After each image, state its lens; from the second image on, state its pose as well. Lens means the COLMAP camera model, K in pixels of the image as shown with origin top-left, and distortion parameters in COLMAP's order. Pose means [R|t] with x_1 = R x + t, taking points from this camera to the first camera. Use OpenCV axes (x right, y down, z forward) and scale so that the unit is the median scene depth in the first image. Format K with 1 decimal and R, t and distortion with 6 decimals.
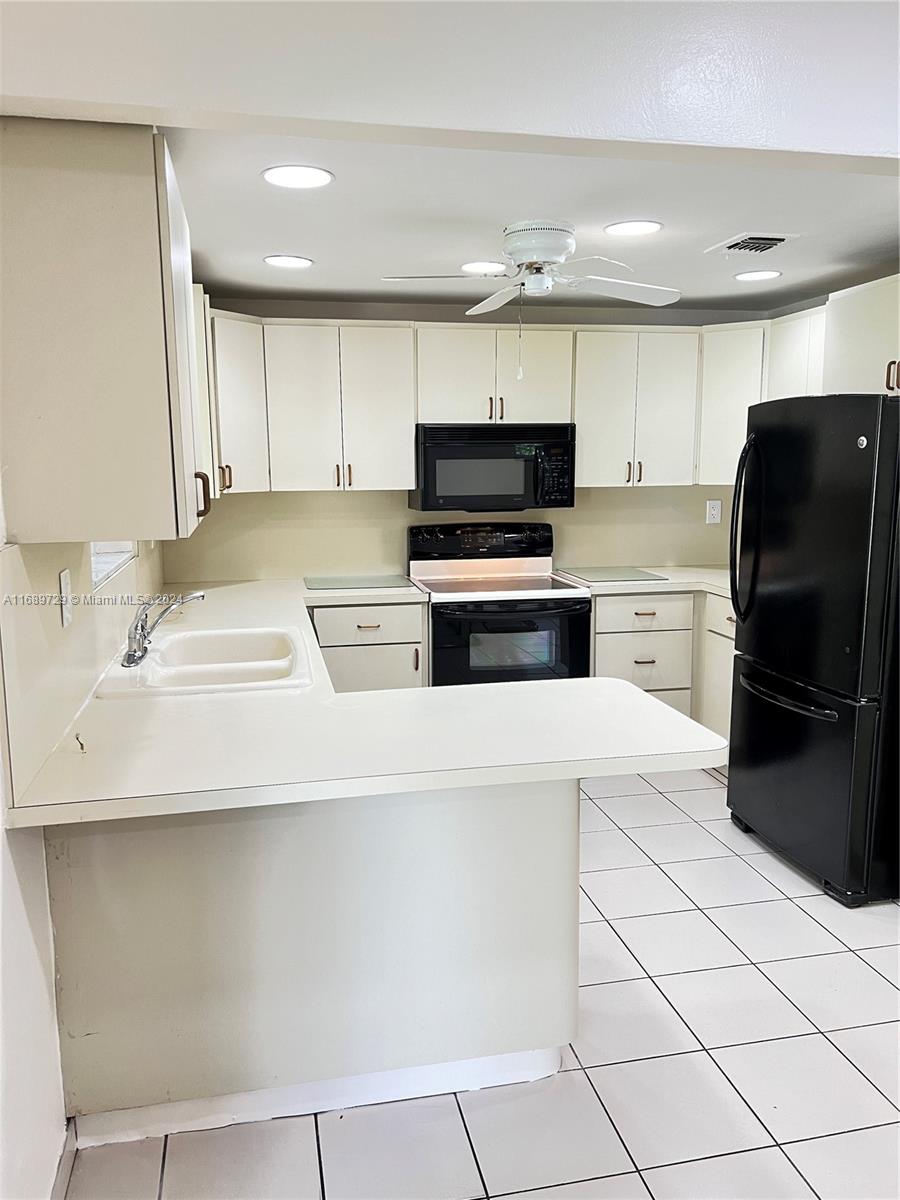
lens RADIAL K [[902.6, 0, 450.0], [0, 902.6, 600.0], [0, 0, 1]] dist [-0.001262, -0.006673]
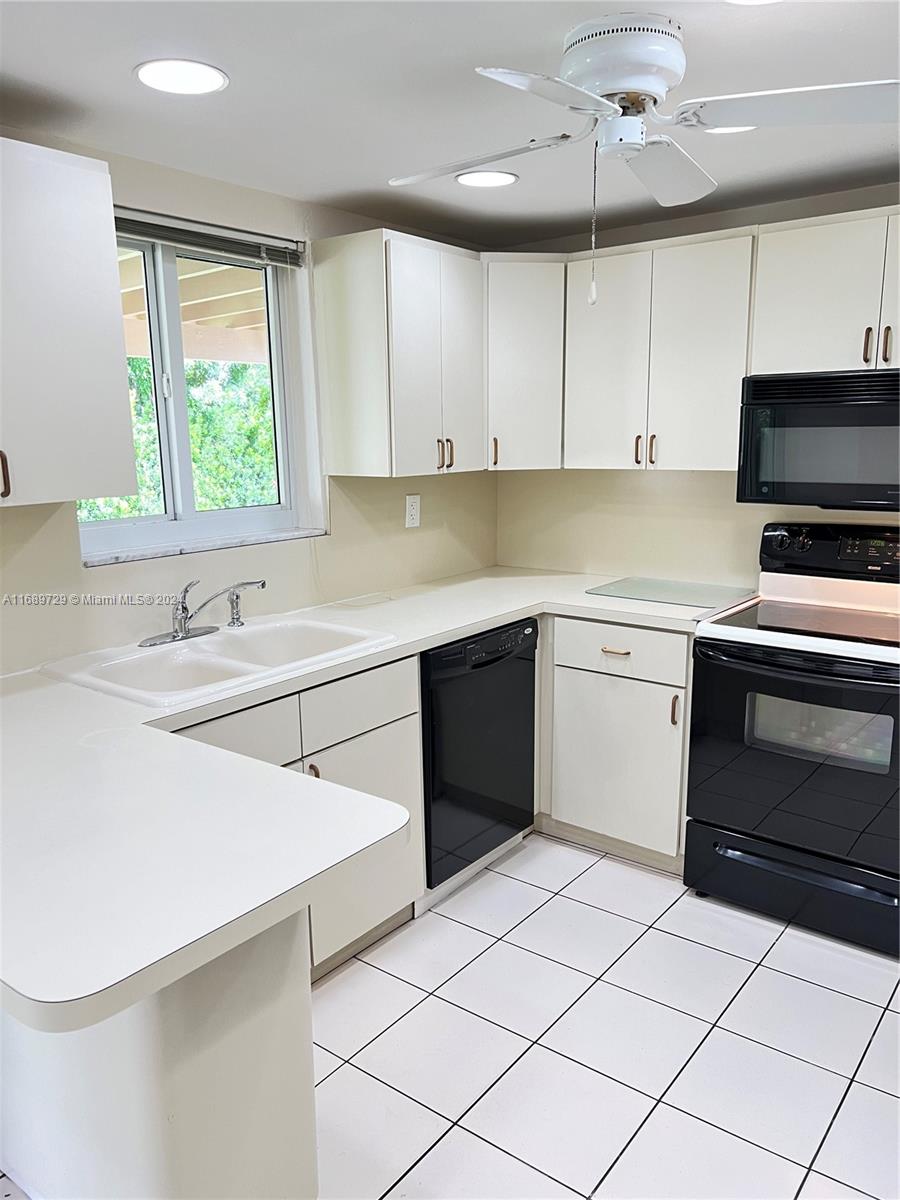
lens RADIAL K [[902.6, 0, 450.0], [0, 902.6, 600.0], [0, 0, 1]] dist [-0.001262, -0.006673]
pose [[0.630354, 0.138606, -0.763834, 0.373585], [-0.109366, 0.989974, 0.089387, -0.062806], [0.768565, 0.027192, 0.639193, 0.391155]]
